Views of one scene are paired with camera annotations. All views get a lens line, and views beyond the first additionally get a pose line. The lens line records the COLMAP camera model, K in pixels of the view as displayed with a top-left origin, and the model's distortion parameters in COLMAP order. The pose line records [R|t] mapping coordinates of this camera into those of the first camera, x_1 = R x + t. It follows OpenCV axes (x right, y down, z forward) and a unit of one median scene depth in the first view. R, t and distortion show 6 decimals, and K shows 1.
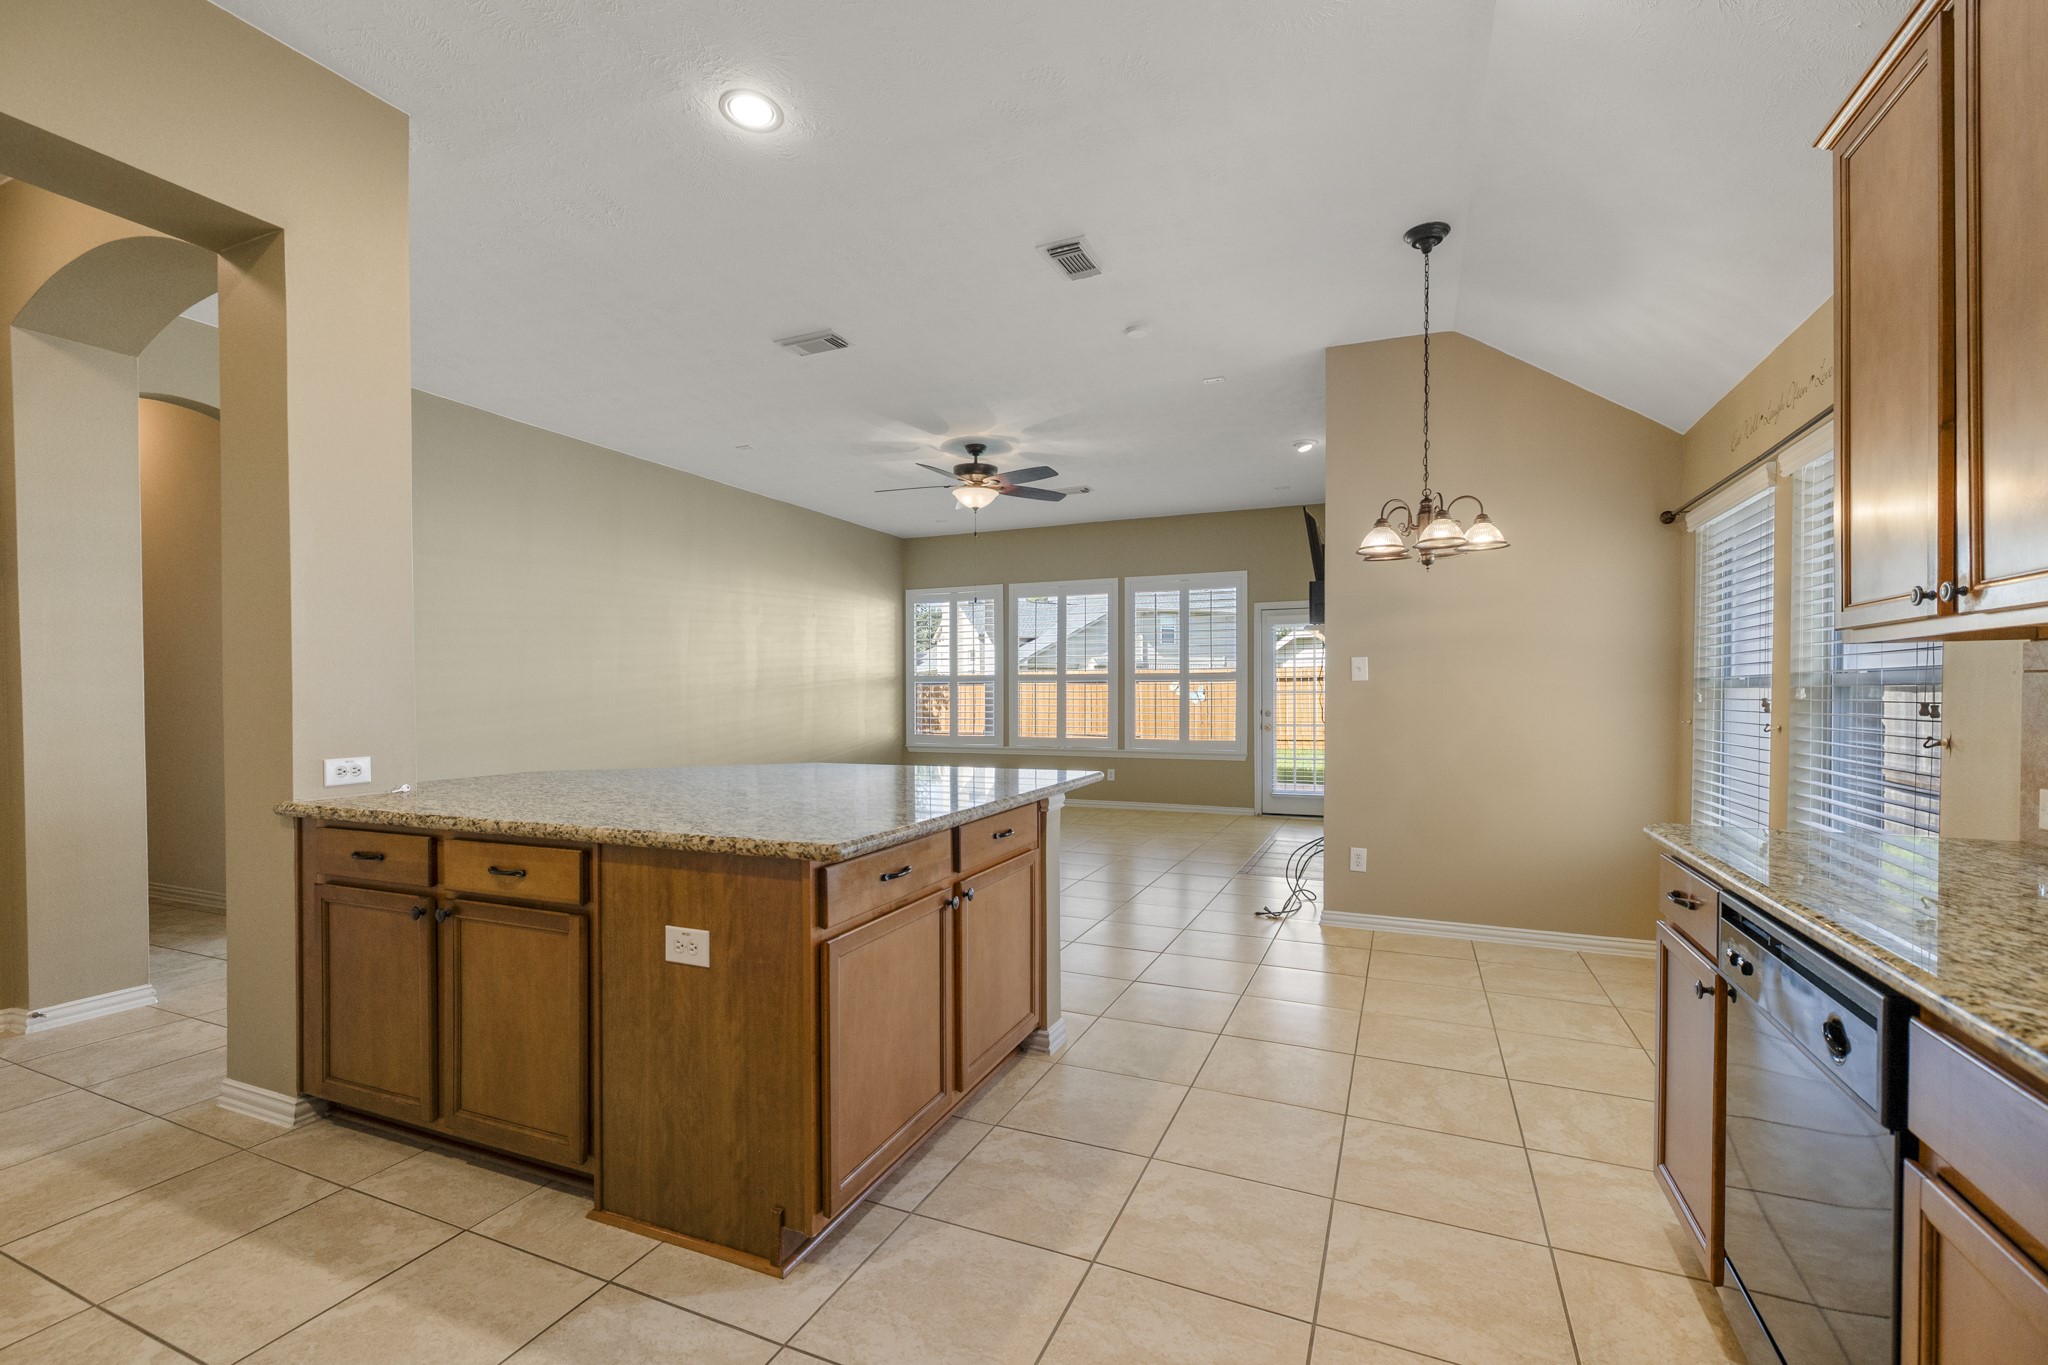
lens RADIAL K [[867.1, 0, 1041.3], [0, 867.1, 711.7], [0, 0, 1]] dist [0.003292, -0.000341]
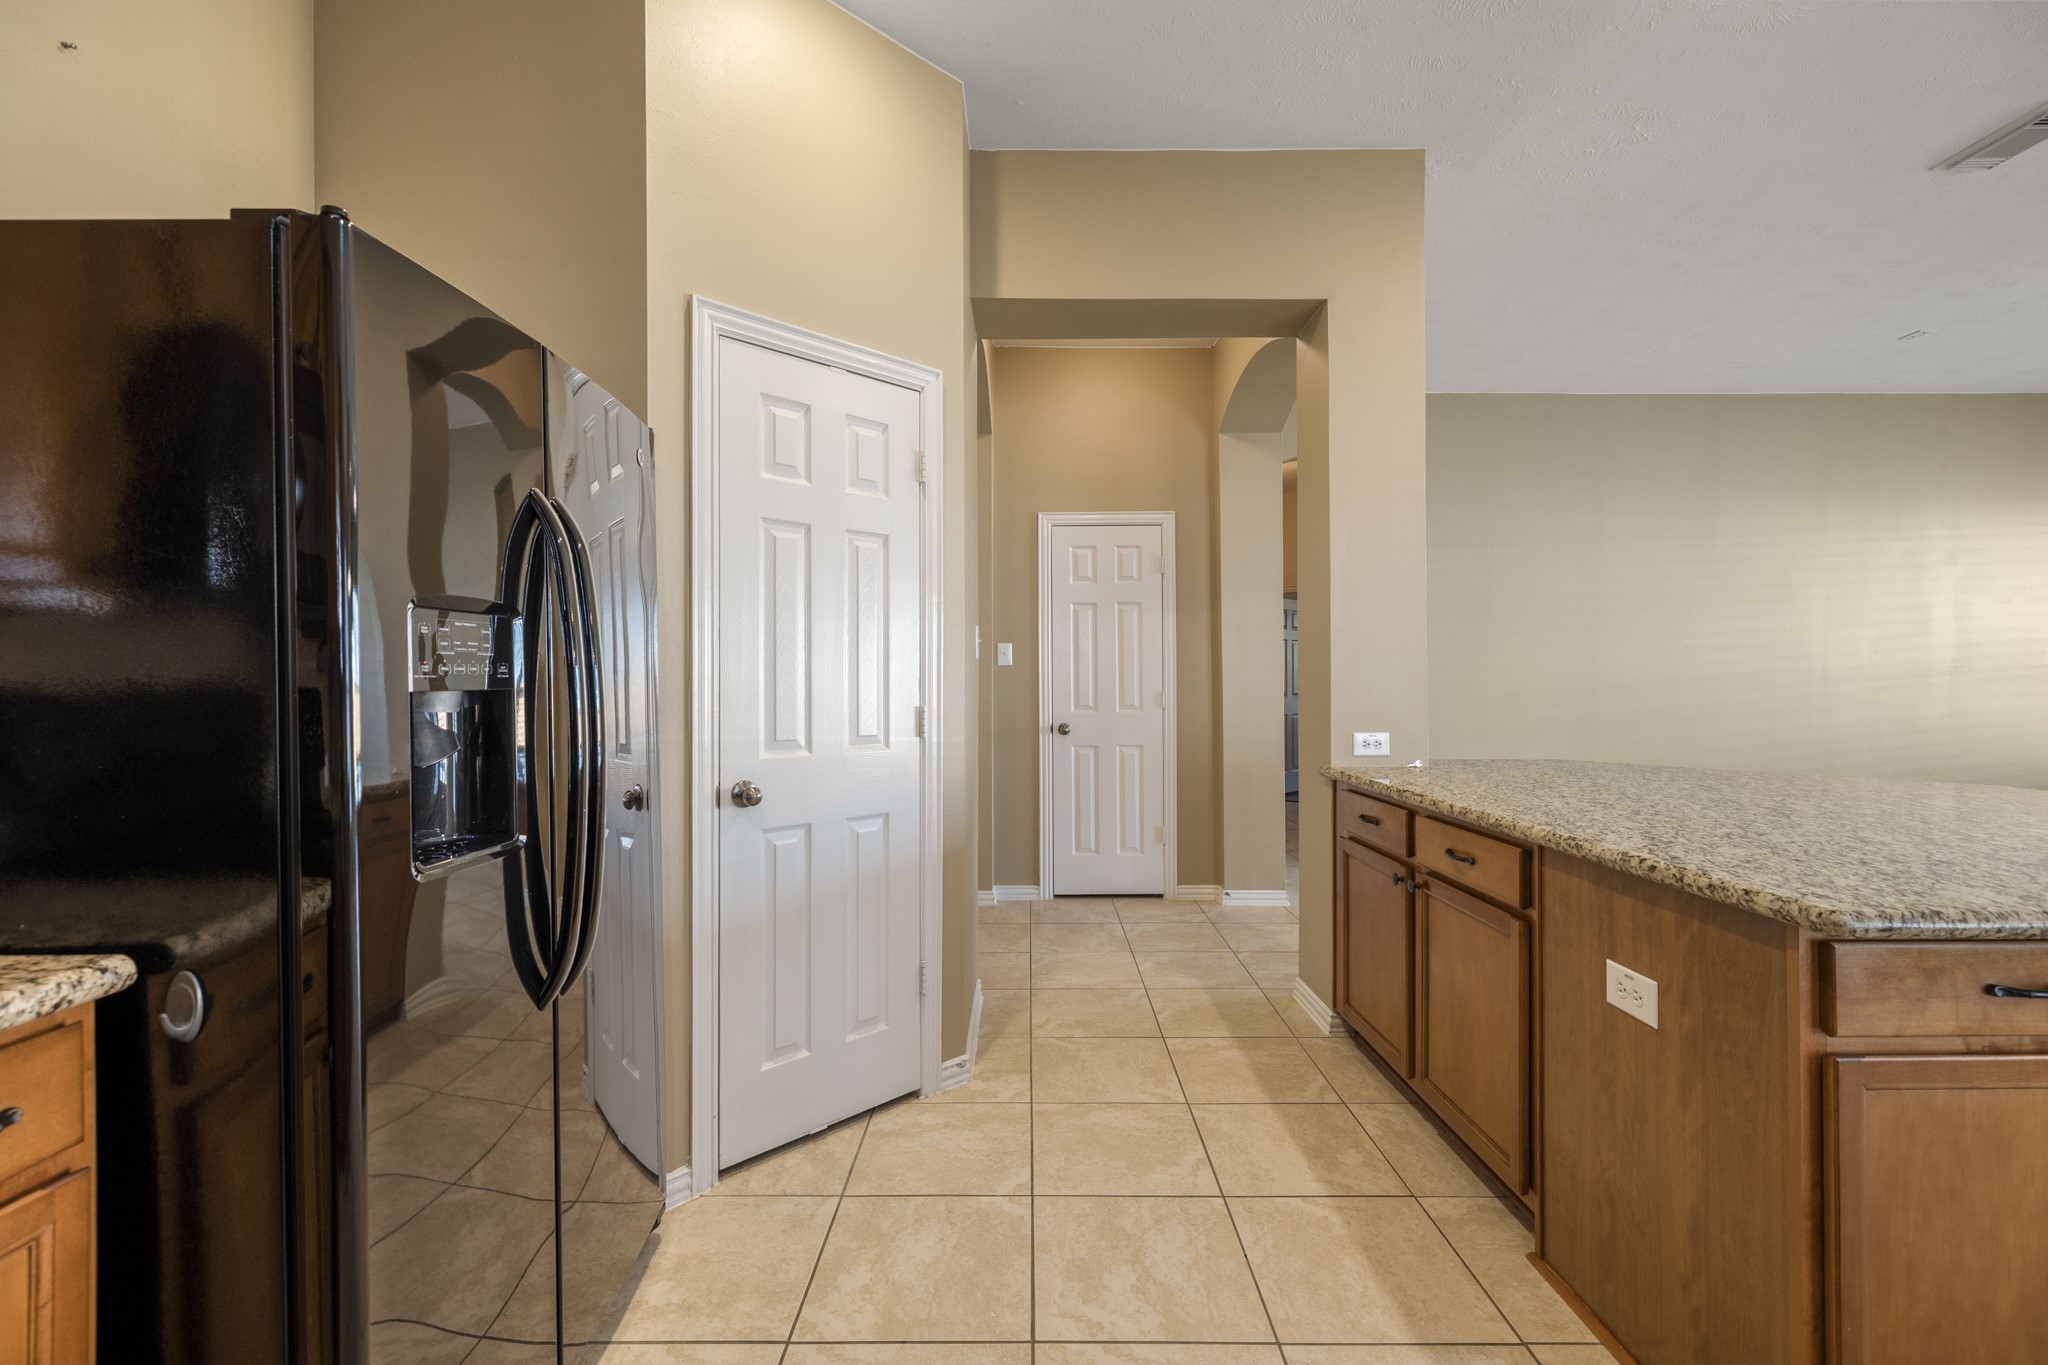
lens RADIAL K [[867.1, 0, 1028.0], [0, 867.1, 677.5], [0, 0, 1]] dist [0.003292, -0.000341]
pose [[0.392070, 0.002790, -0.919931, 0.105691], [-0.022356, 0.999729, -0.006495, -0.003046], [0.919664, 0.023112, 0.392026, 0.158341]]
